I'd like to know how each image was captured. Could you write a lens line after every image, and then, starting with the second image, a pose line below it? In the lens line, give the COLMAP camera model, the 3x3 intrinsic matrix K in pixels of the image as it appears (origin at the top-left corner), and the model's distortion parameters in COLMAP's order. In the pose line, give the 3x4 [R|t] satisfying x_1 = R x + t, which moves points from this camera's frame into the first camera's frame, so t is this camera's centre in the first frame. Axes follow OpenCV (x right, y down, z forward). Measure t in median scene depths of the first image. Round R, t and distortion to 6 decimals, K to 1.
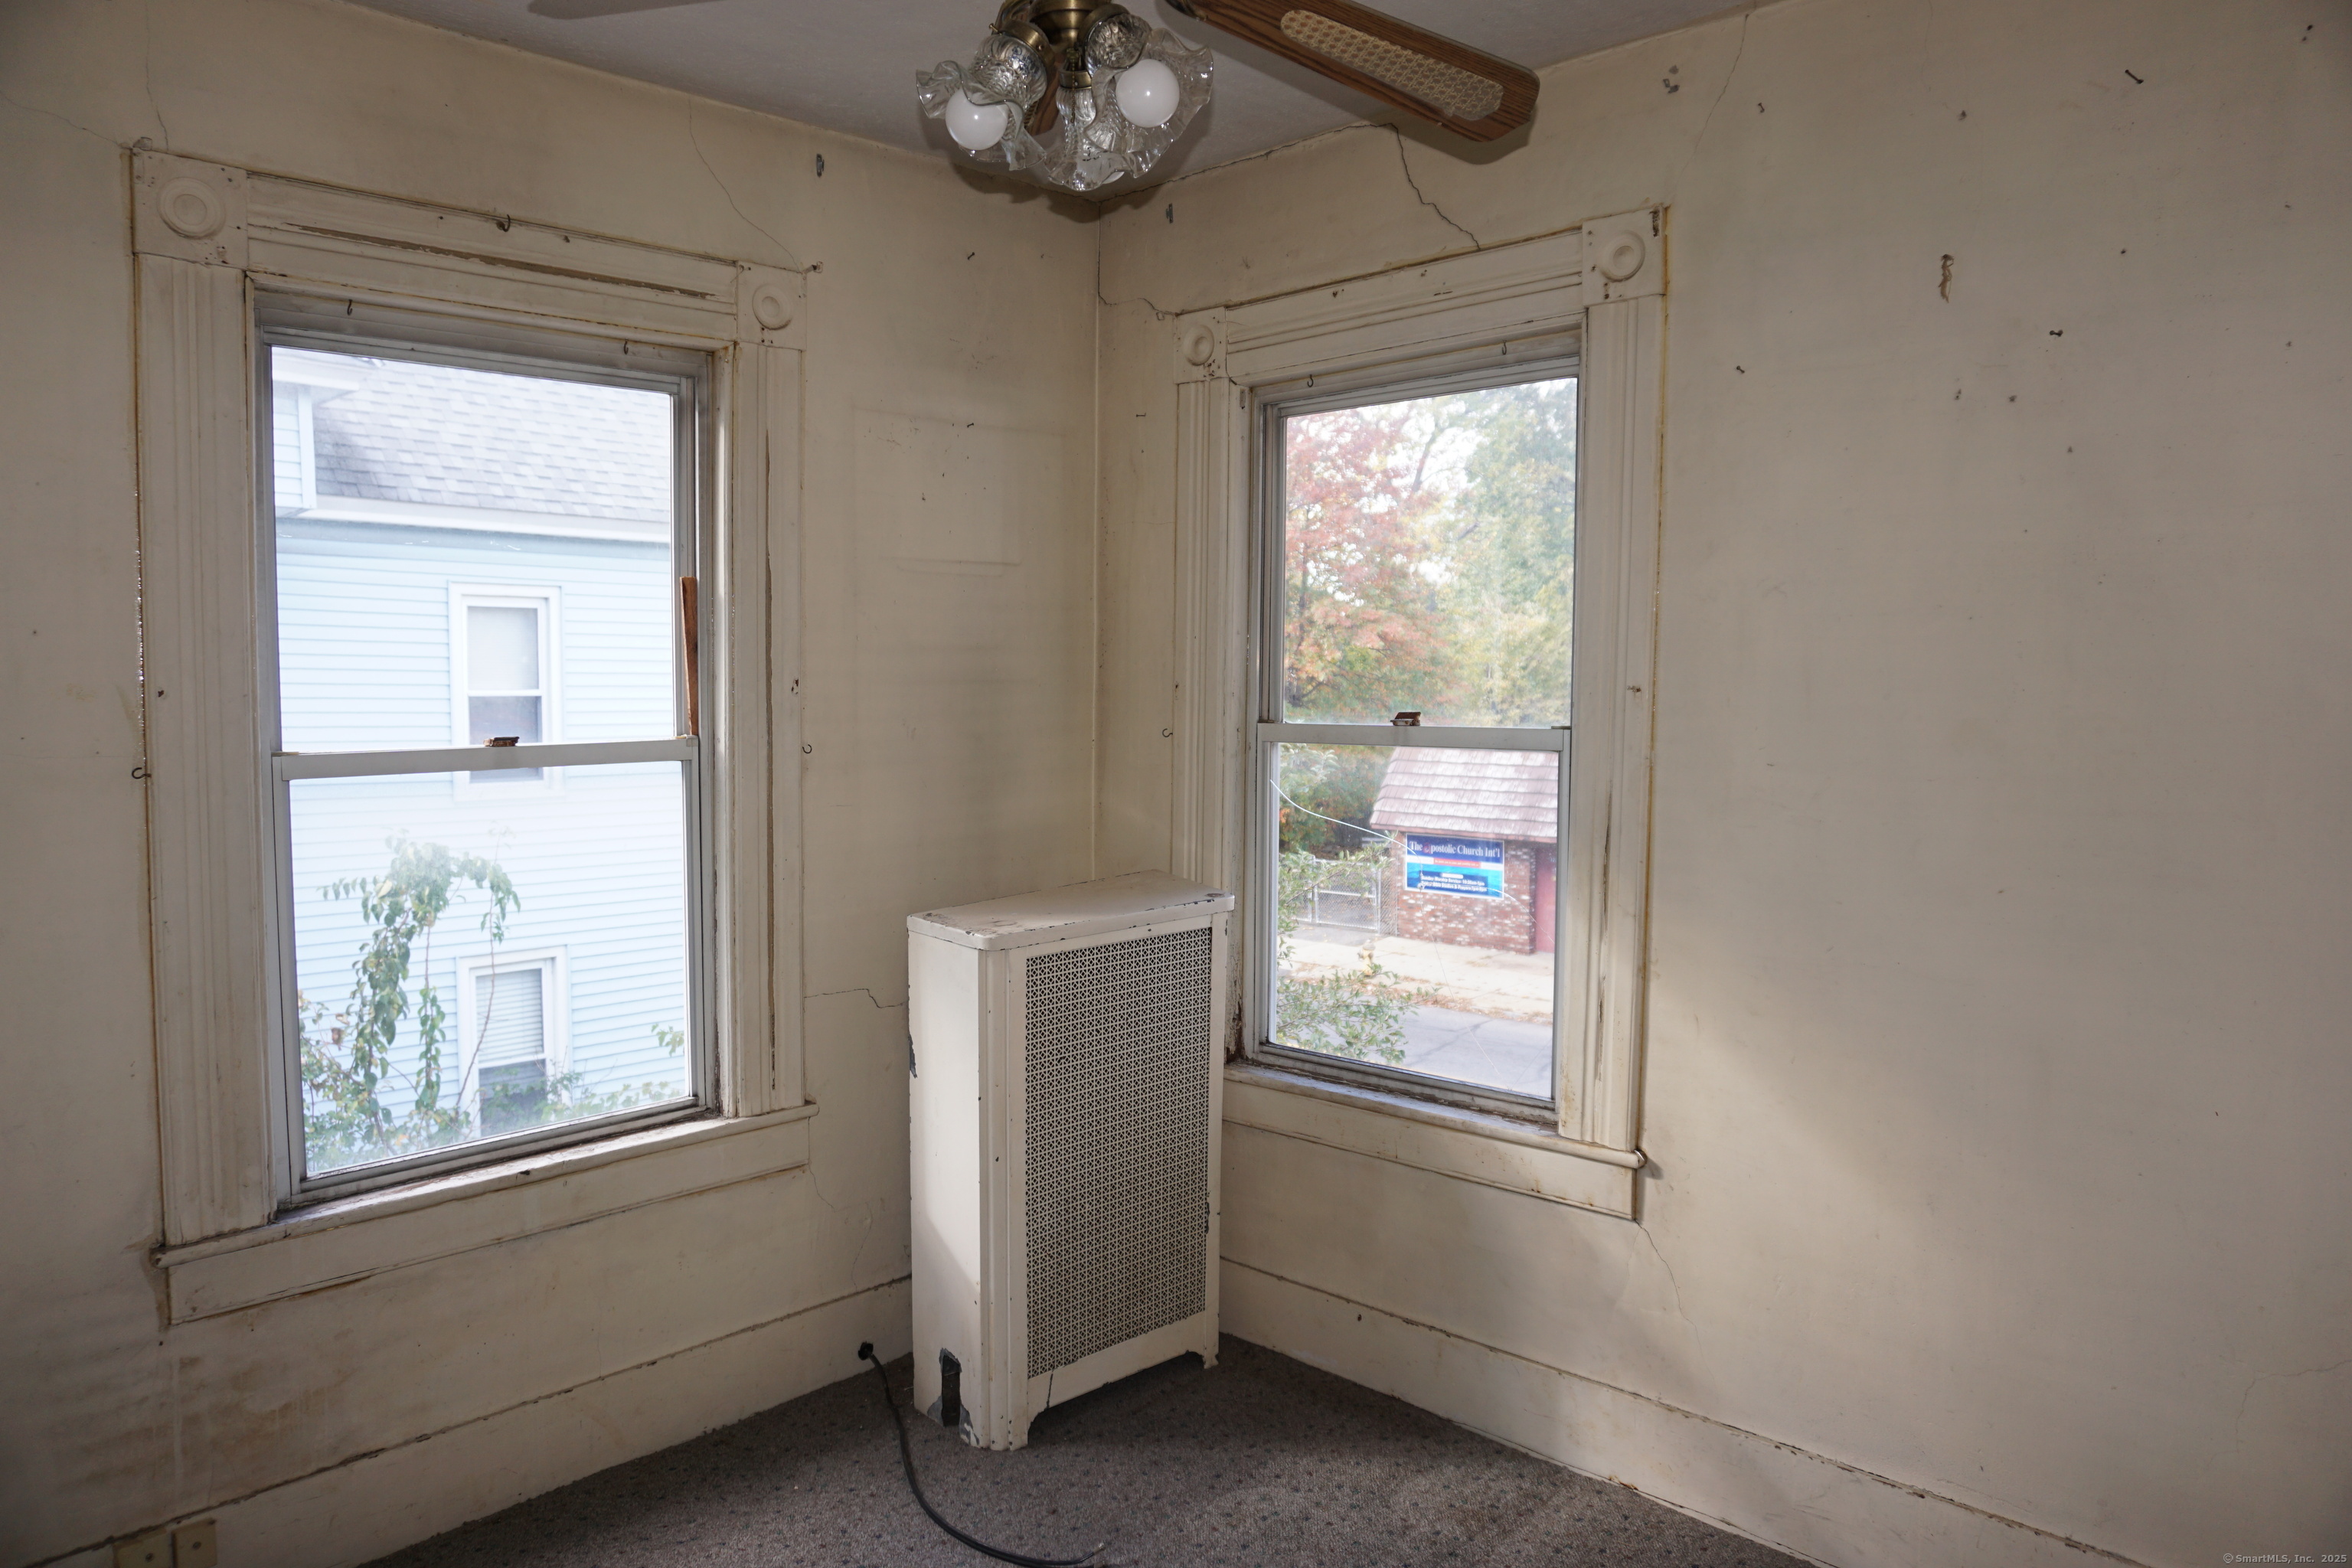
lens RADIAL K [[1604.8, 0, 1158.9], [0, 1604.8, 780.7], [0, 0, 1]] dist [-0.063123, 0.037595]
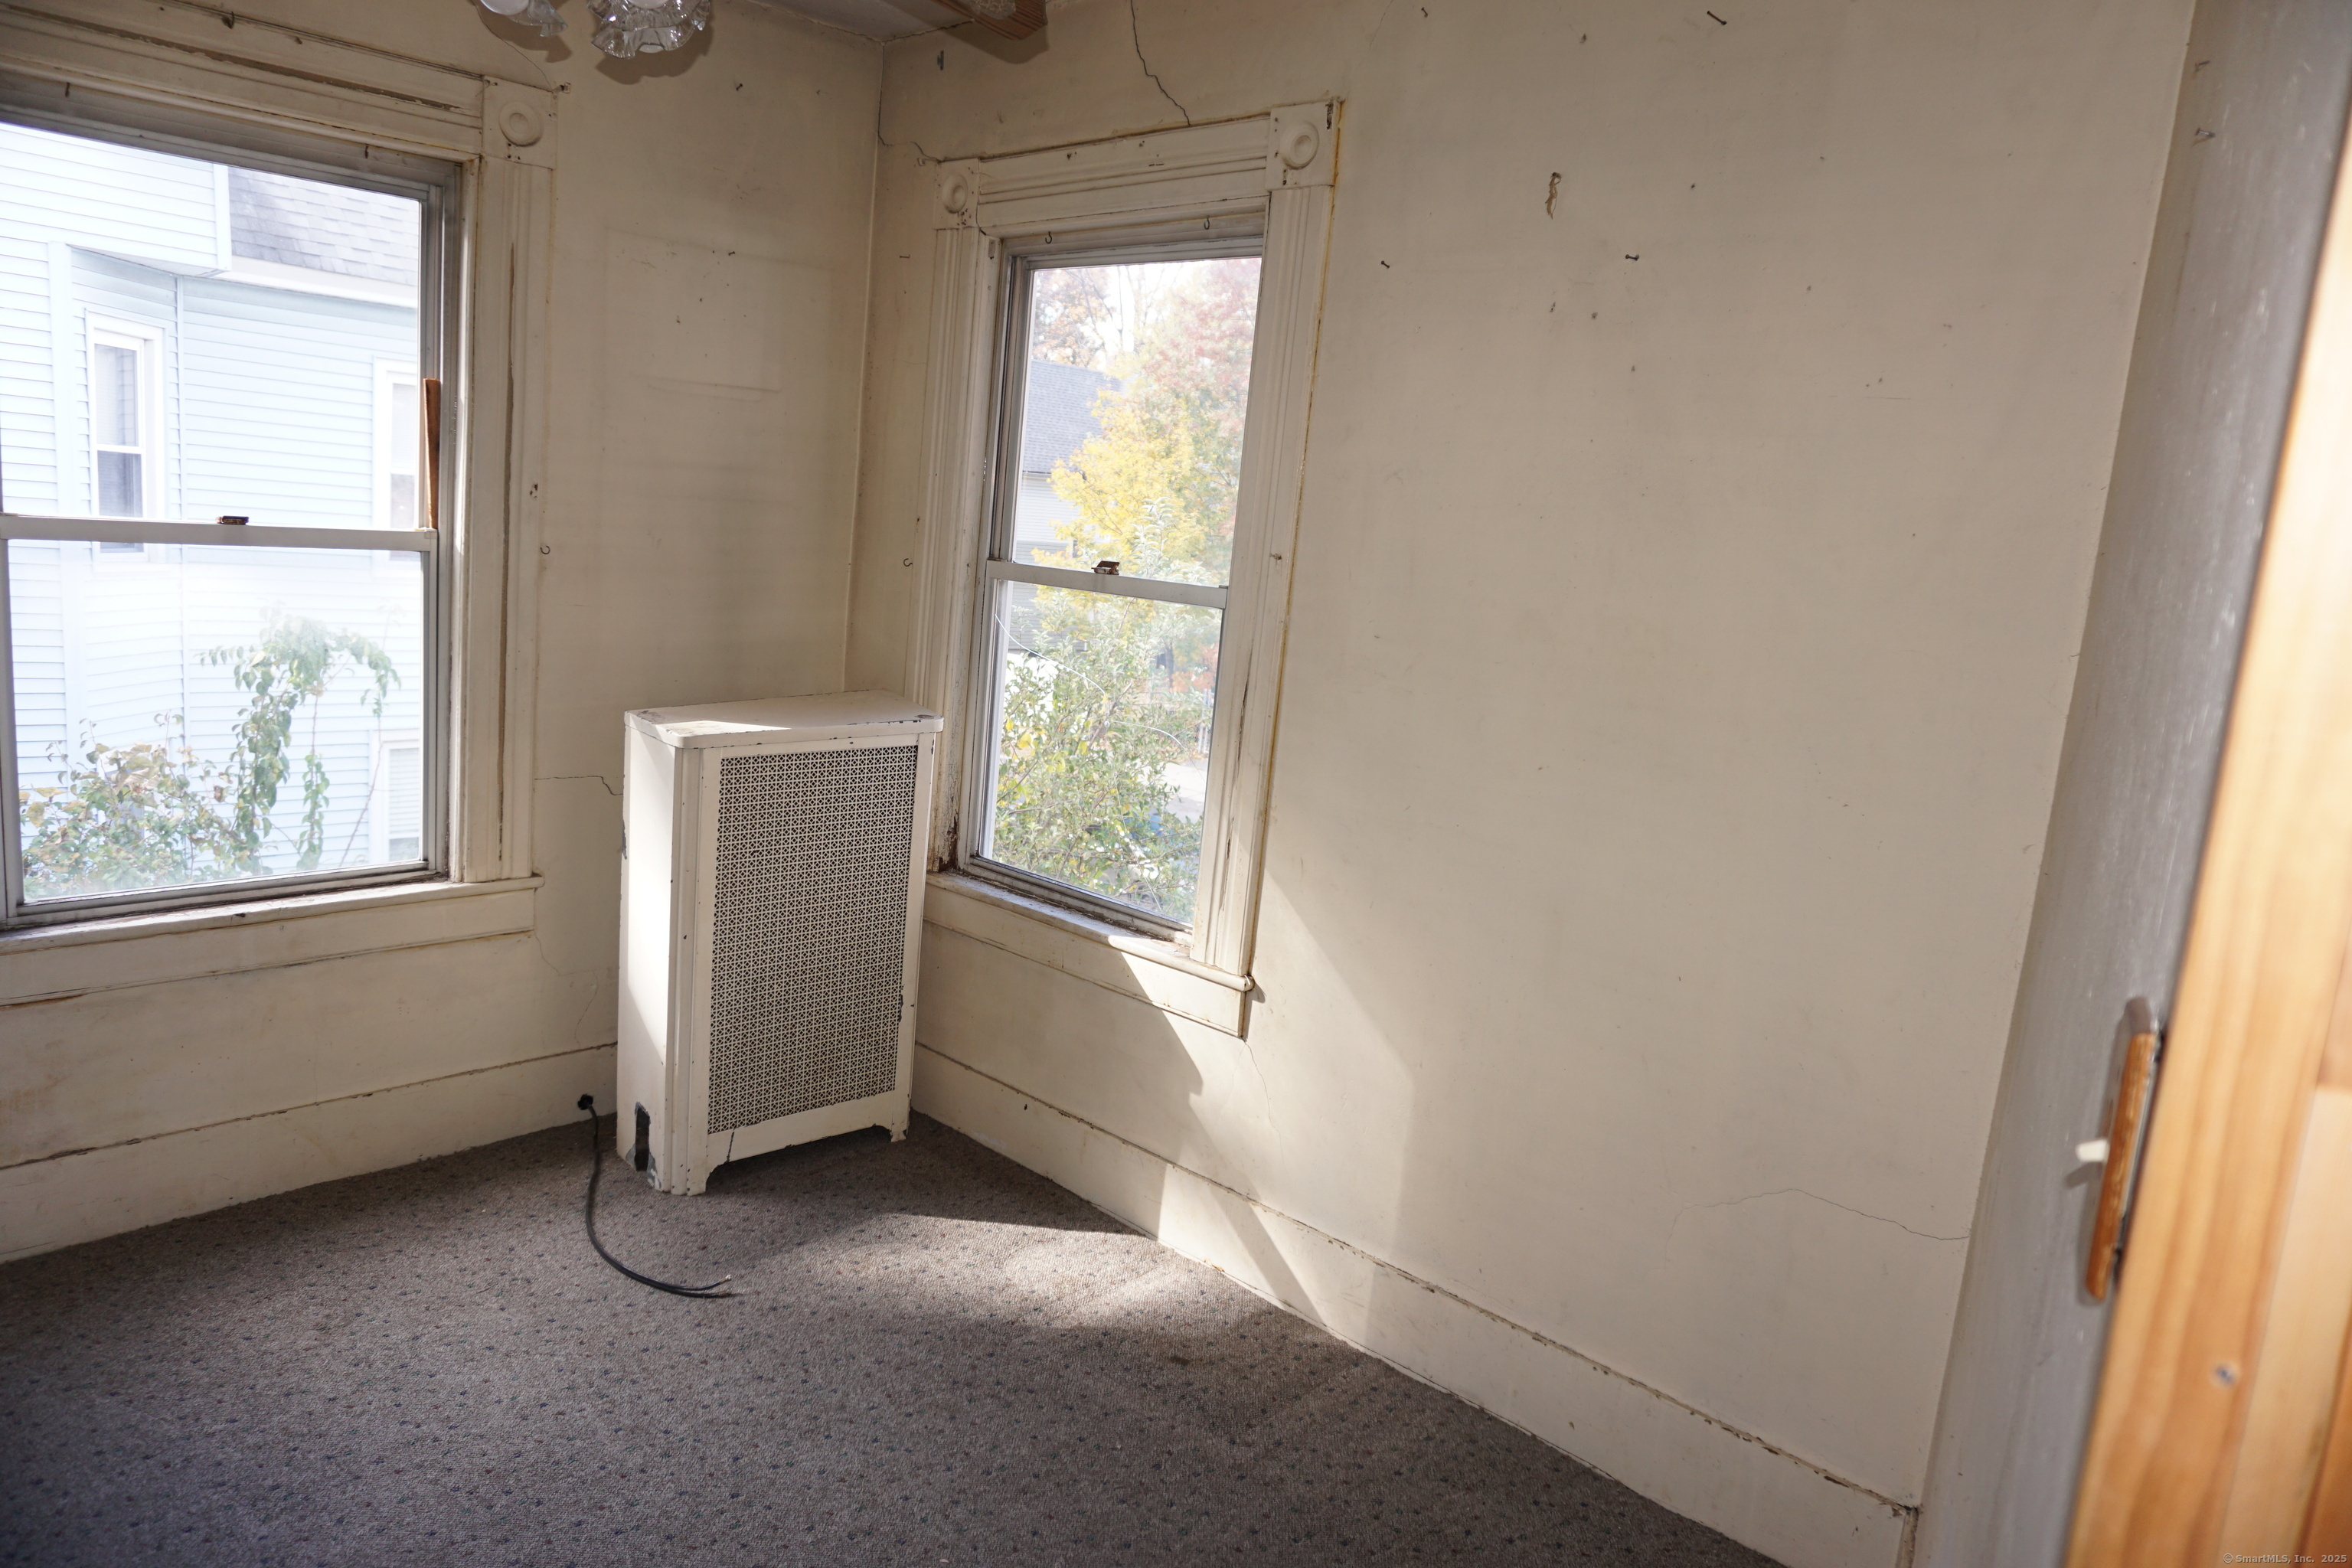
lens RADIAL K [[1584.6, 0, 1171.4], [0, 1584.6, 780.8], [0, 0, 1]] dist [-0.050226, 0.041001]
pose [[0.996455, 0.080946, 0.022929, 0.196853], [-0.082894, 0.991196, 0.103242, -0.010672], [-0.014370, -0.104777, 0.994392, -0.076861]]
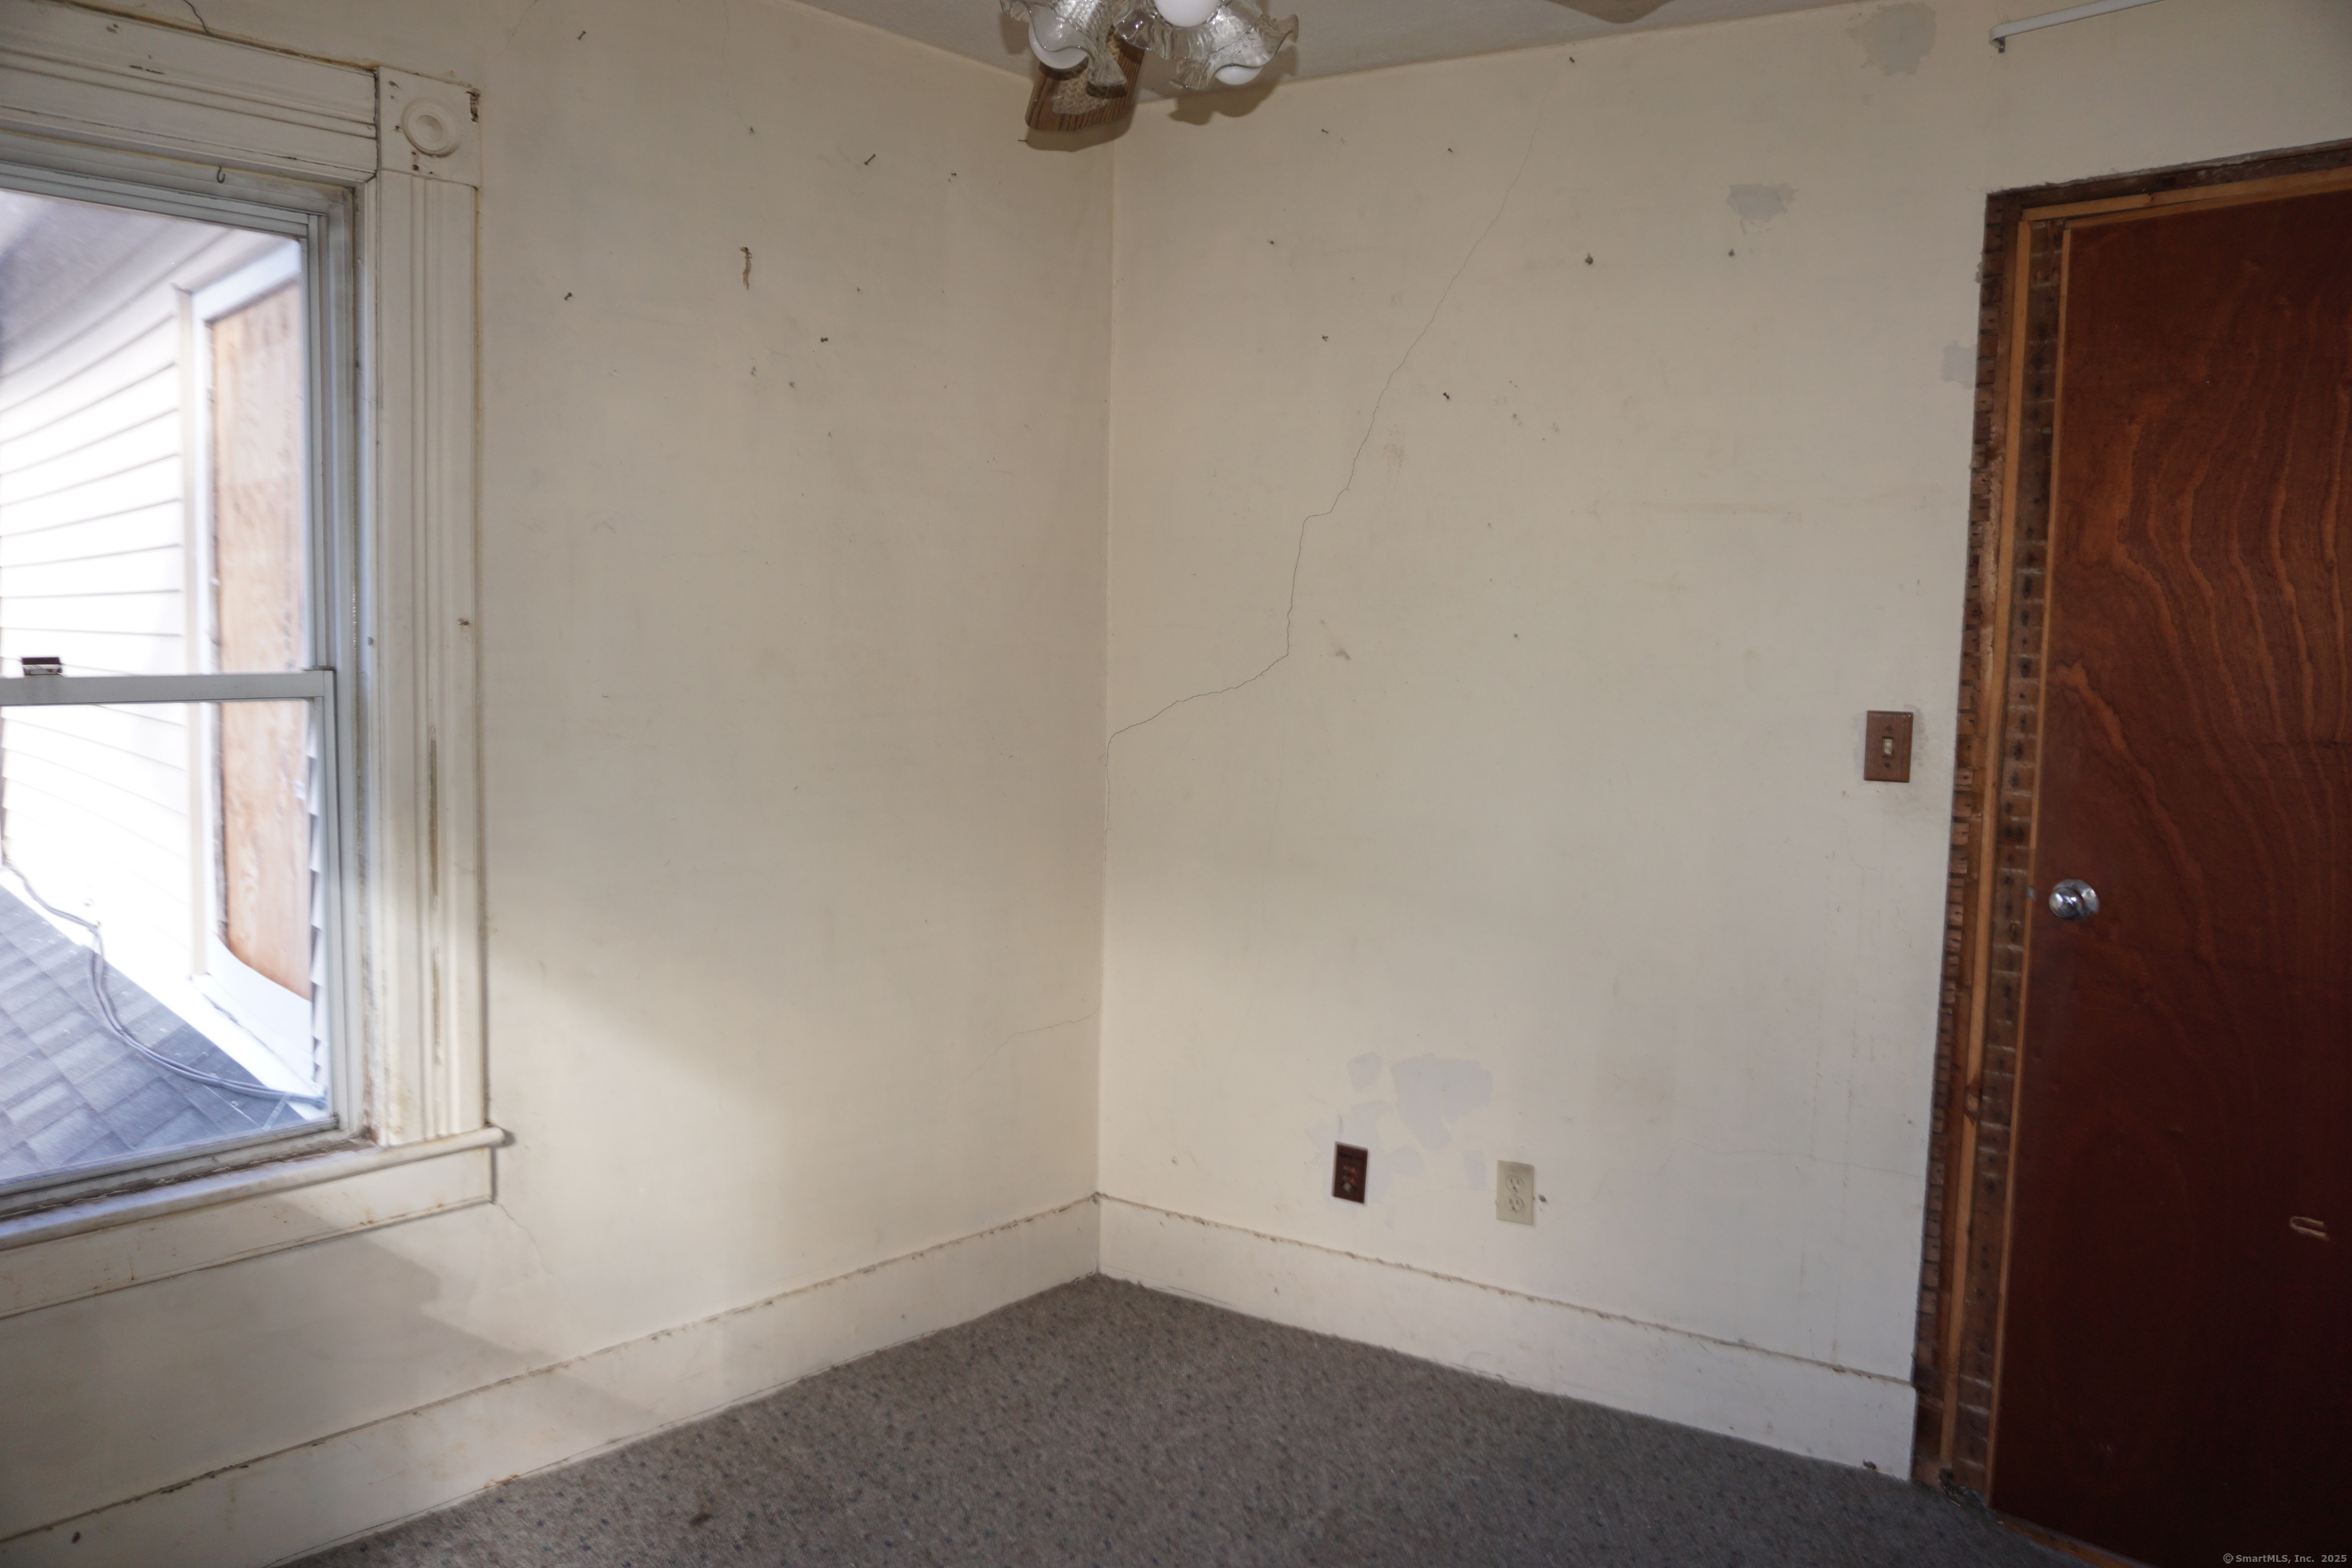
lens RADIAL K [[1604.8, 0, 1158.9], [0, 1604.8, 780.7], [0, 0, 1]] dist [-0.063123, 0.037595]
pose [[0.018114, -0.097359, 0.995085, -0.547156], [0.048473, 0.994163, 0.096386, -0.033052], [-0.998660, 0.046488, 0.022727, 0.542858]]
